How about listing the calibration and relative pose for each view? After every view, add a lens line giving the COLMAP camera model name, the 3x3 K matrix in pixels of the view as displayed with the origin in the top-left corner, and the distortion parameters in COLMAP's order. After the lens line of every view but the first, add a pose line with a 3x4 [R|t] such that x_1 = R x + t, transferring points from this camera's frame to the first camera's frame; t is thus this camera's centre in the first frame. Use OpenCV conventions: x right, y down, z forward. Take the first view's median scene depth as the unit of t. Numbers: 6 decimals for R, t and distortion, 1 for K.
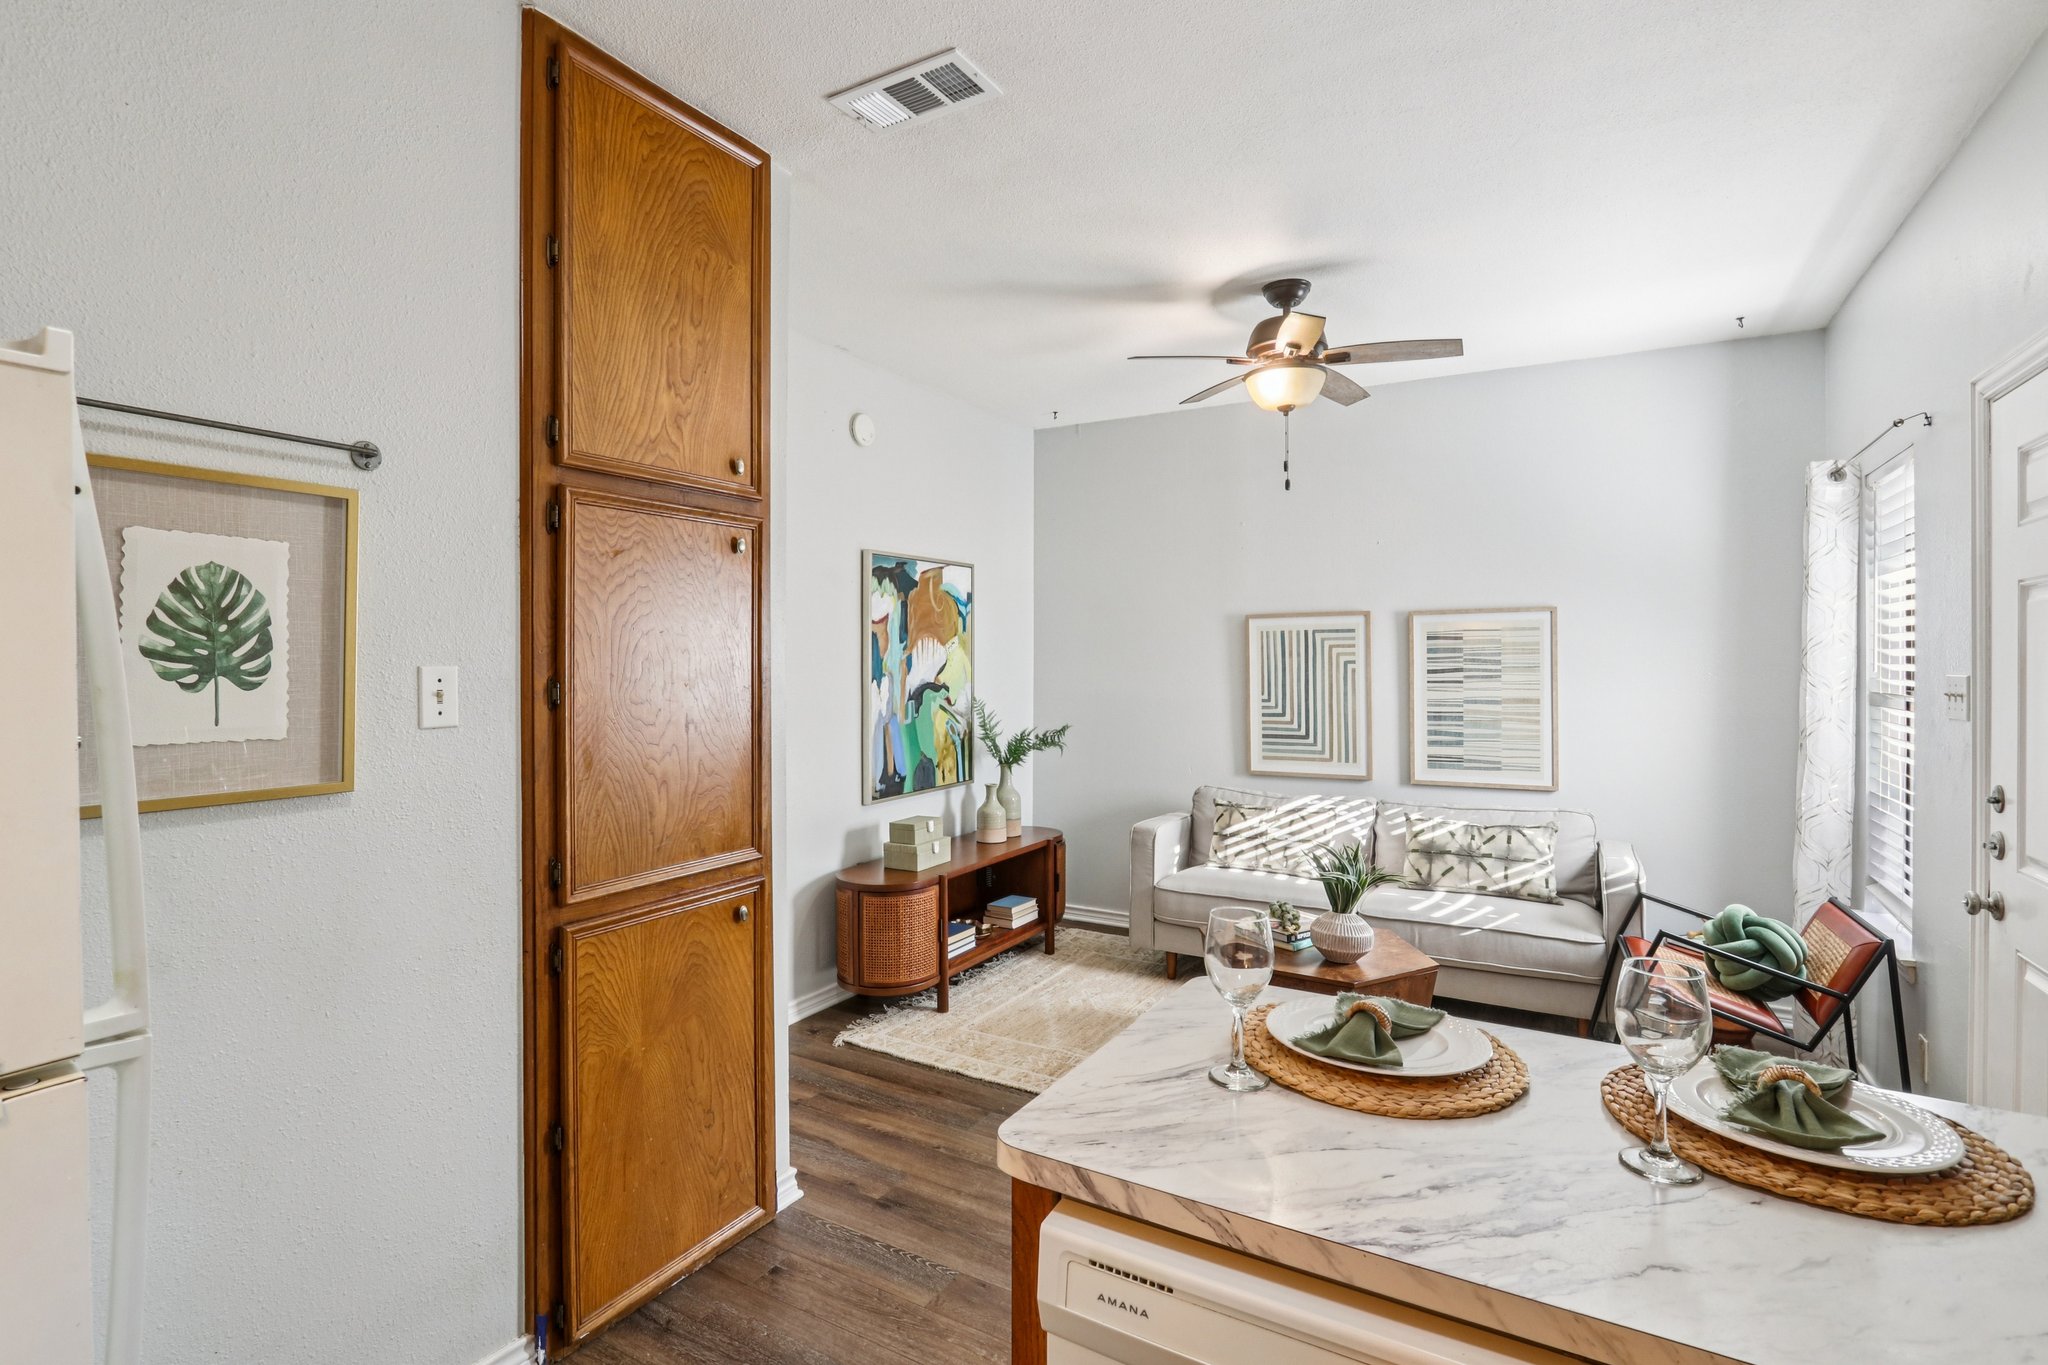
lens RADIAL K [[946.8, 0, 1024.8], [0, 946.8, 656.8], [0, 0, 1]] dist [-0.022314, 0.004888]
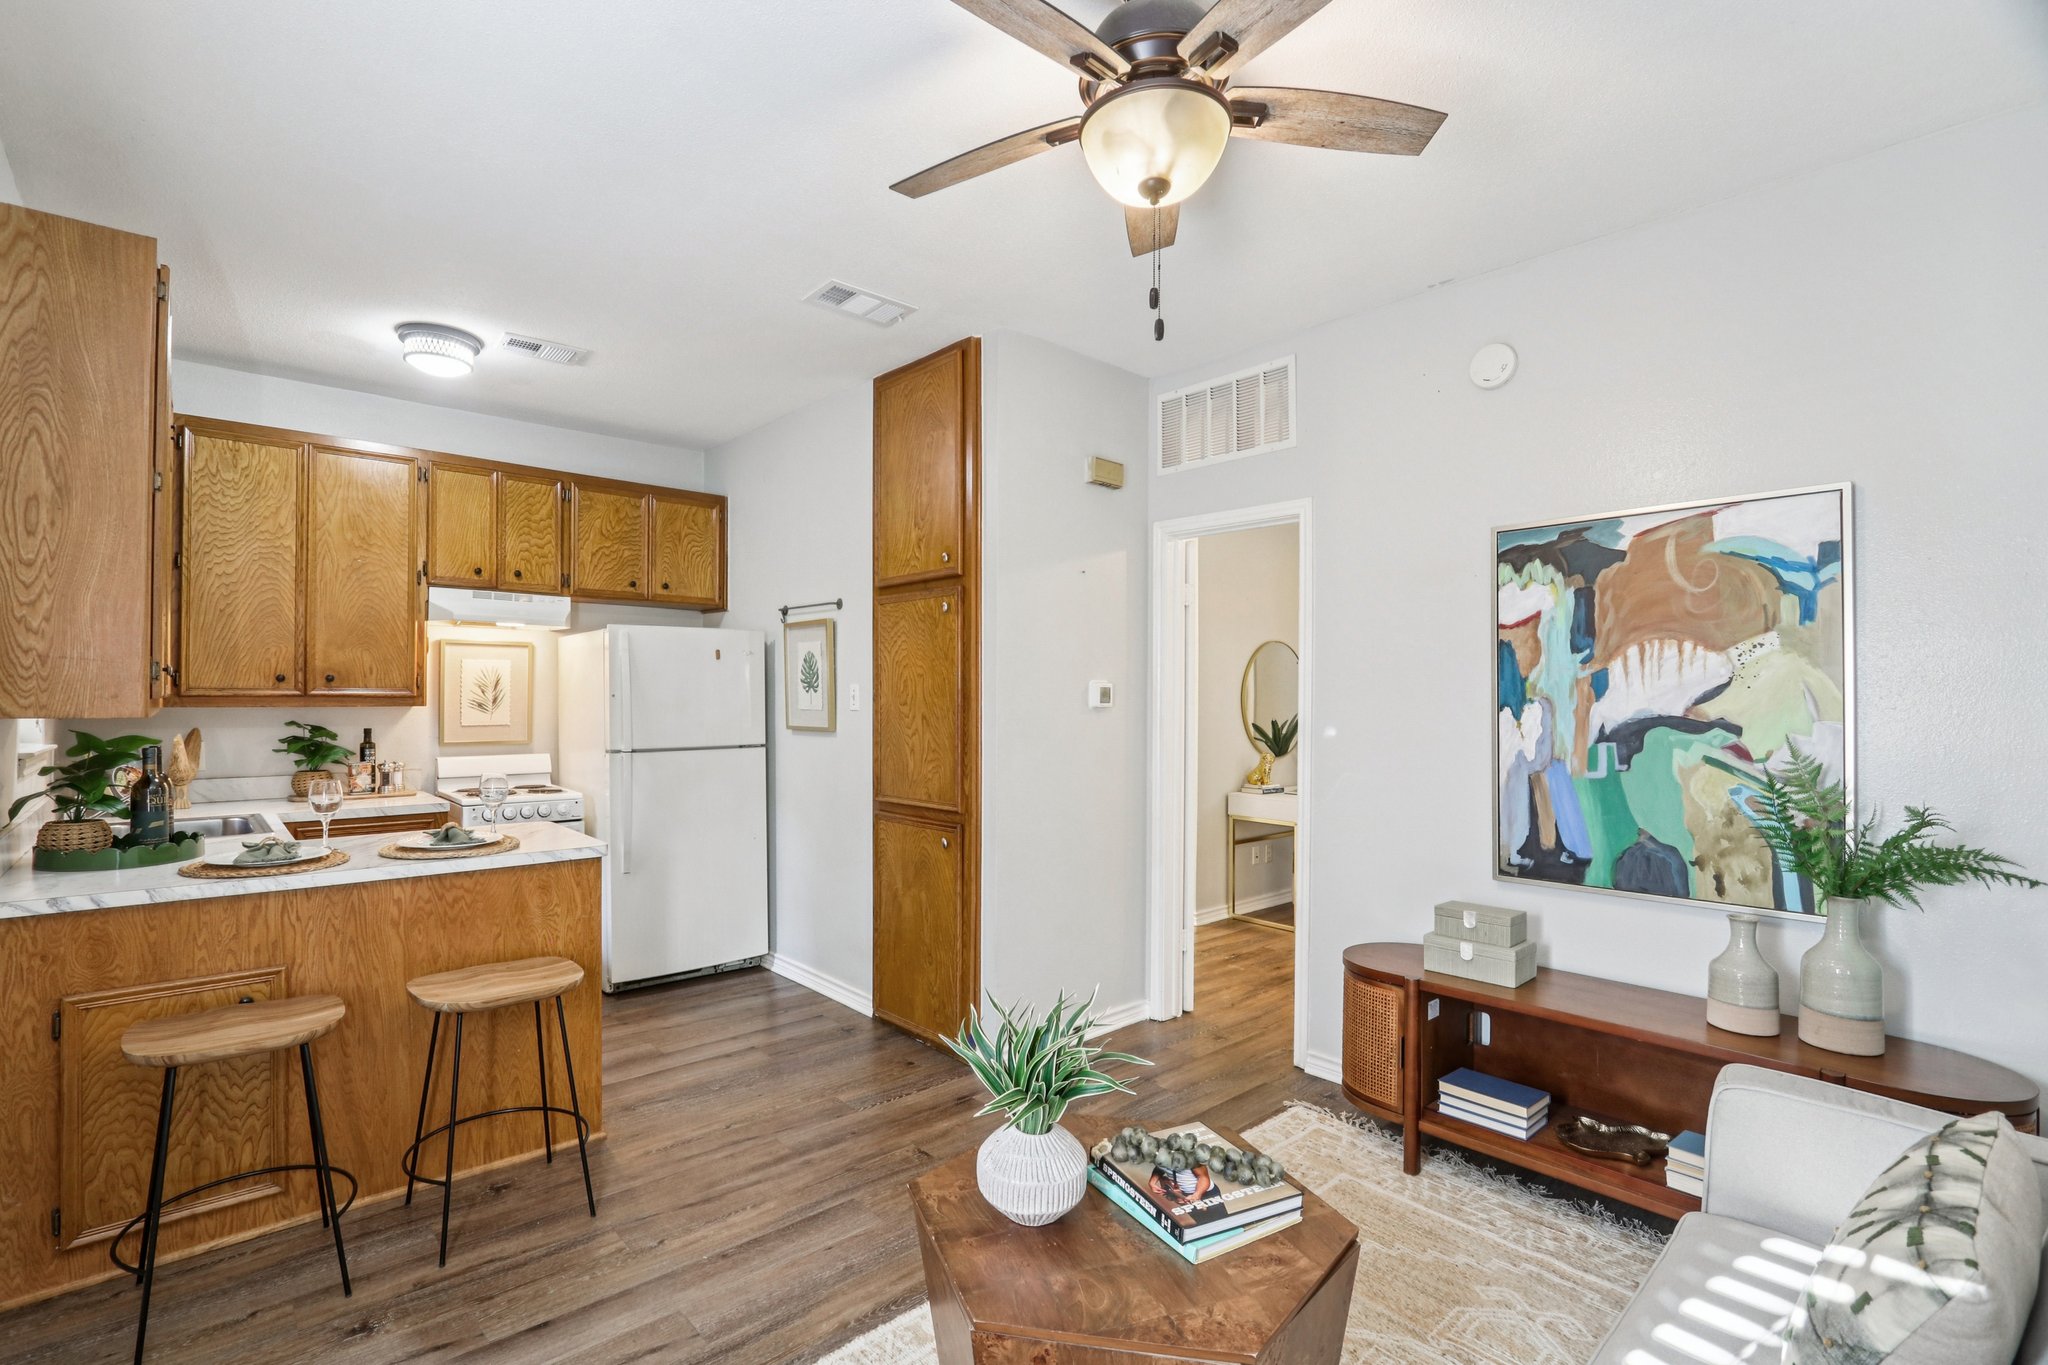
lens RADIAL K [[946.8, 0, 997.5], [0, 946.8, 692.6], [0, 0, 1]] dist [-0.022314, 0.004888]
pose [[-0.311795, -0.005955, -0.950131, 0.632098], [-0.000758, 0.999982, -0.006019, 0.017914], [0.950149, -0.001156, -0.311793, 0.853795]]
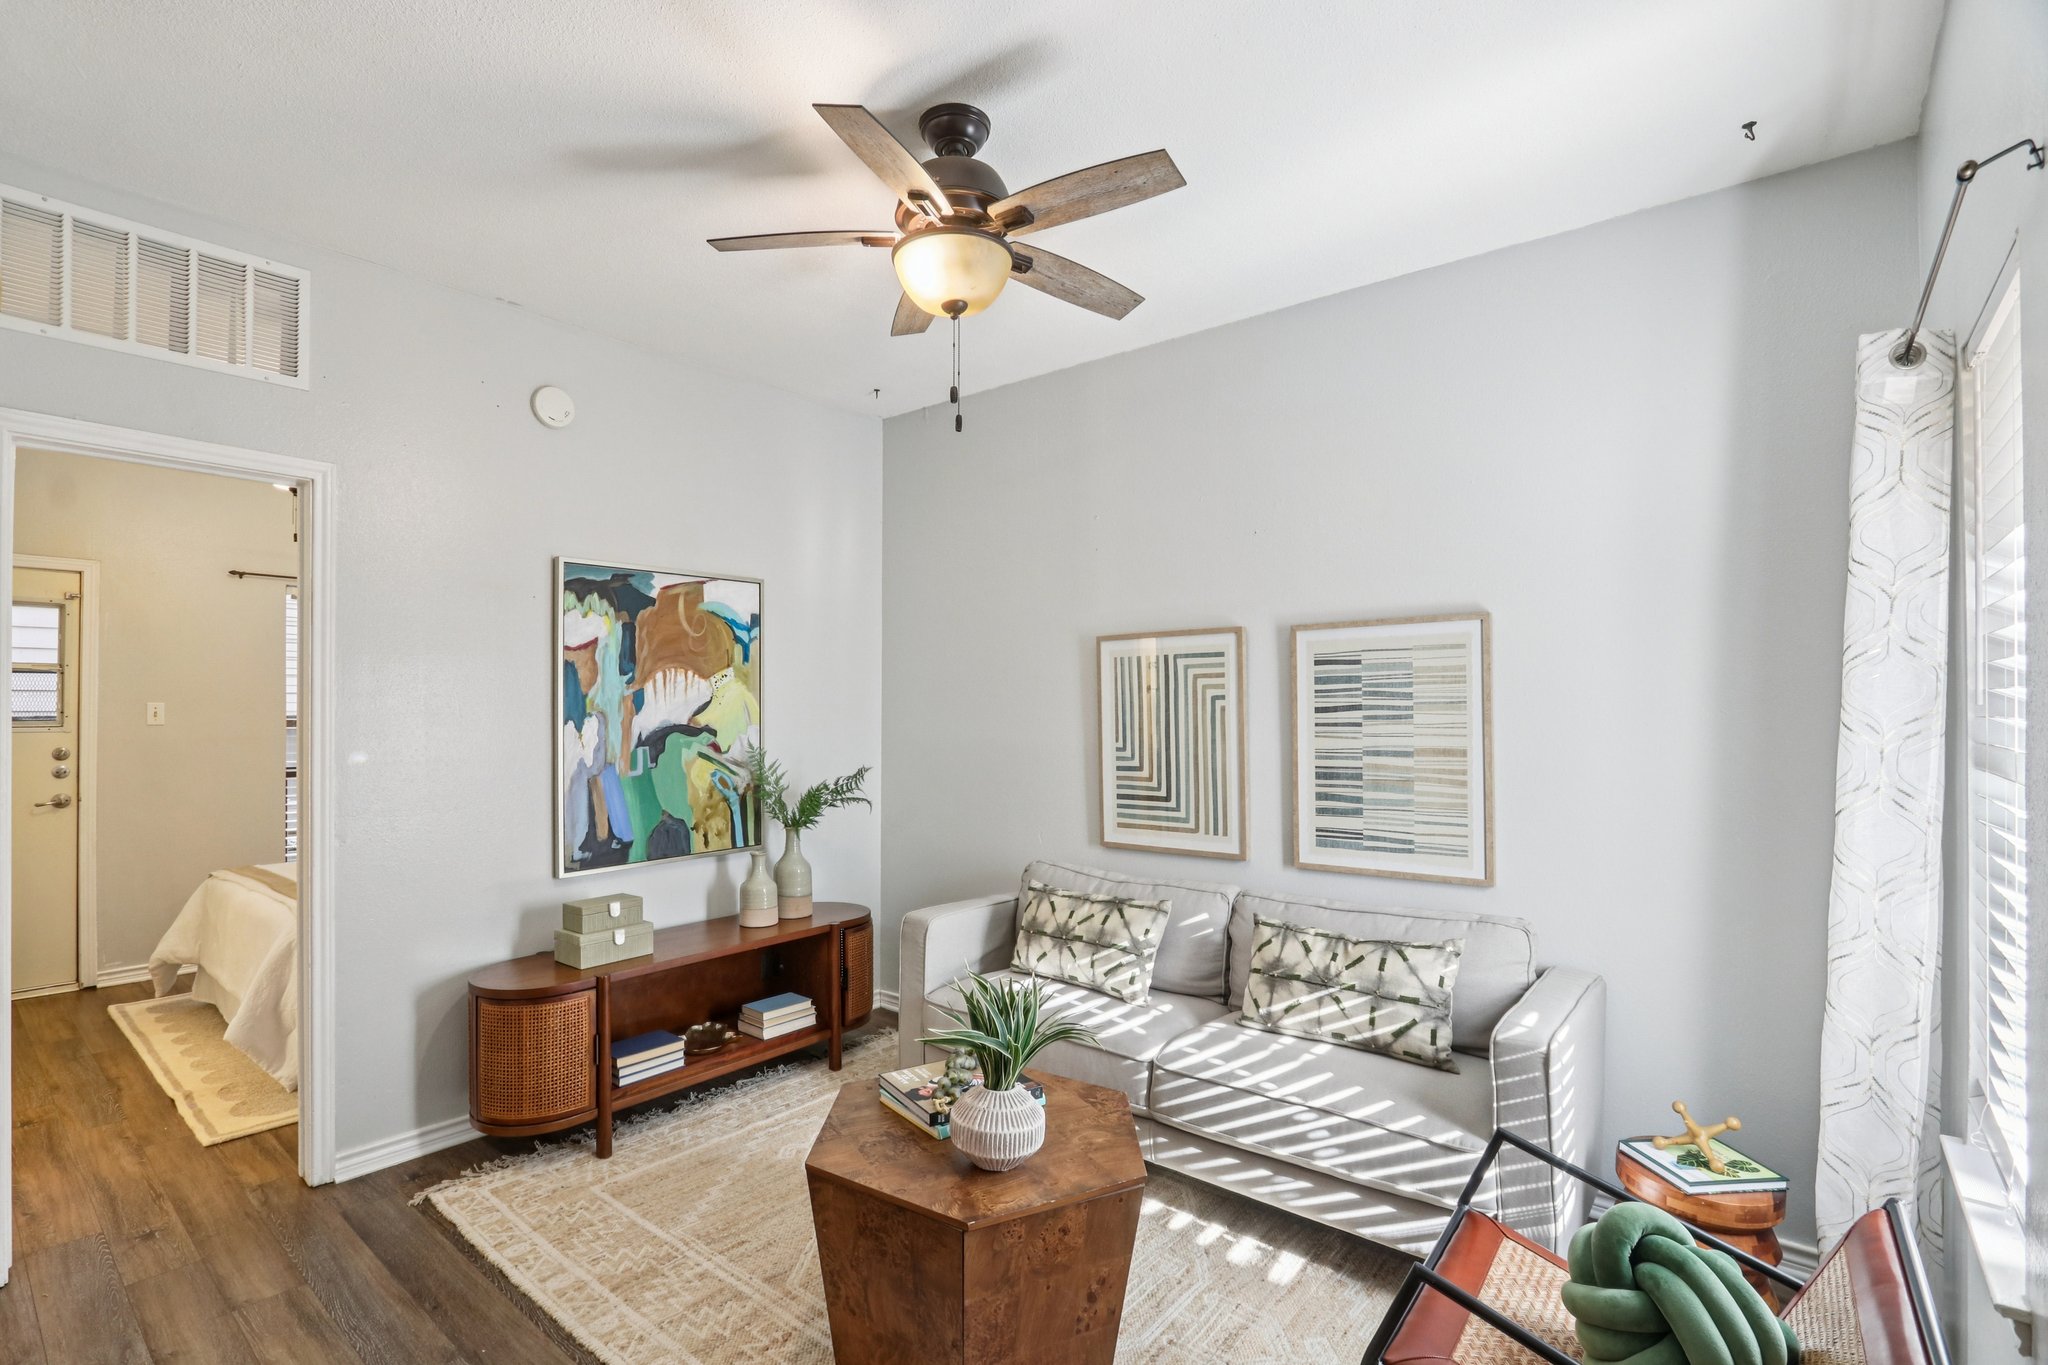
lens RADIAL K [[946.8, 0, 1002.9], [0, 946.8, 699.1], [0, 0, 1]] dist [-0.022314, 0.004888]
pose [[0.986836, -0.003379, -0.161691, 0.325600], [0.003169, 0.999994, -0.001556, 0.008360], [0.161695, 0.001023, 0.986840, 0.277451]]
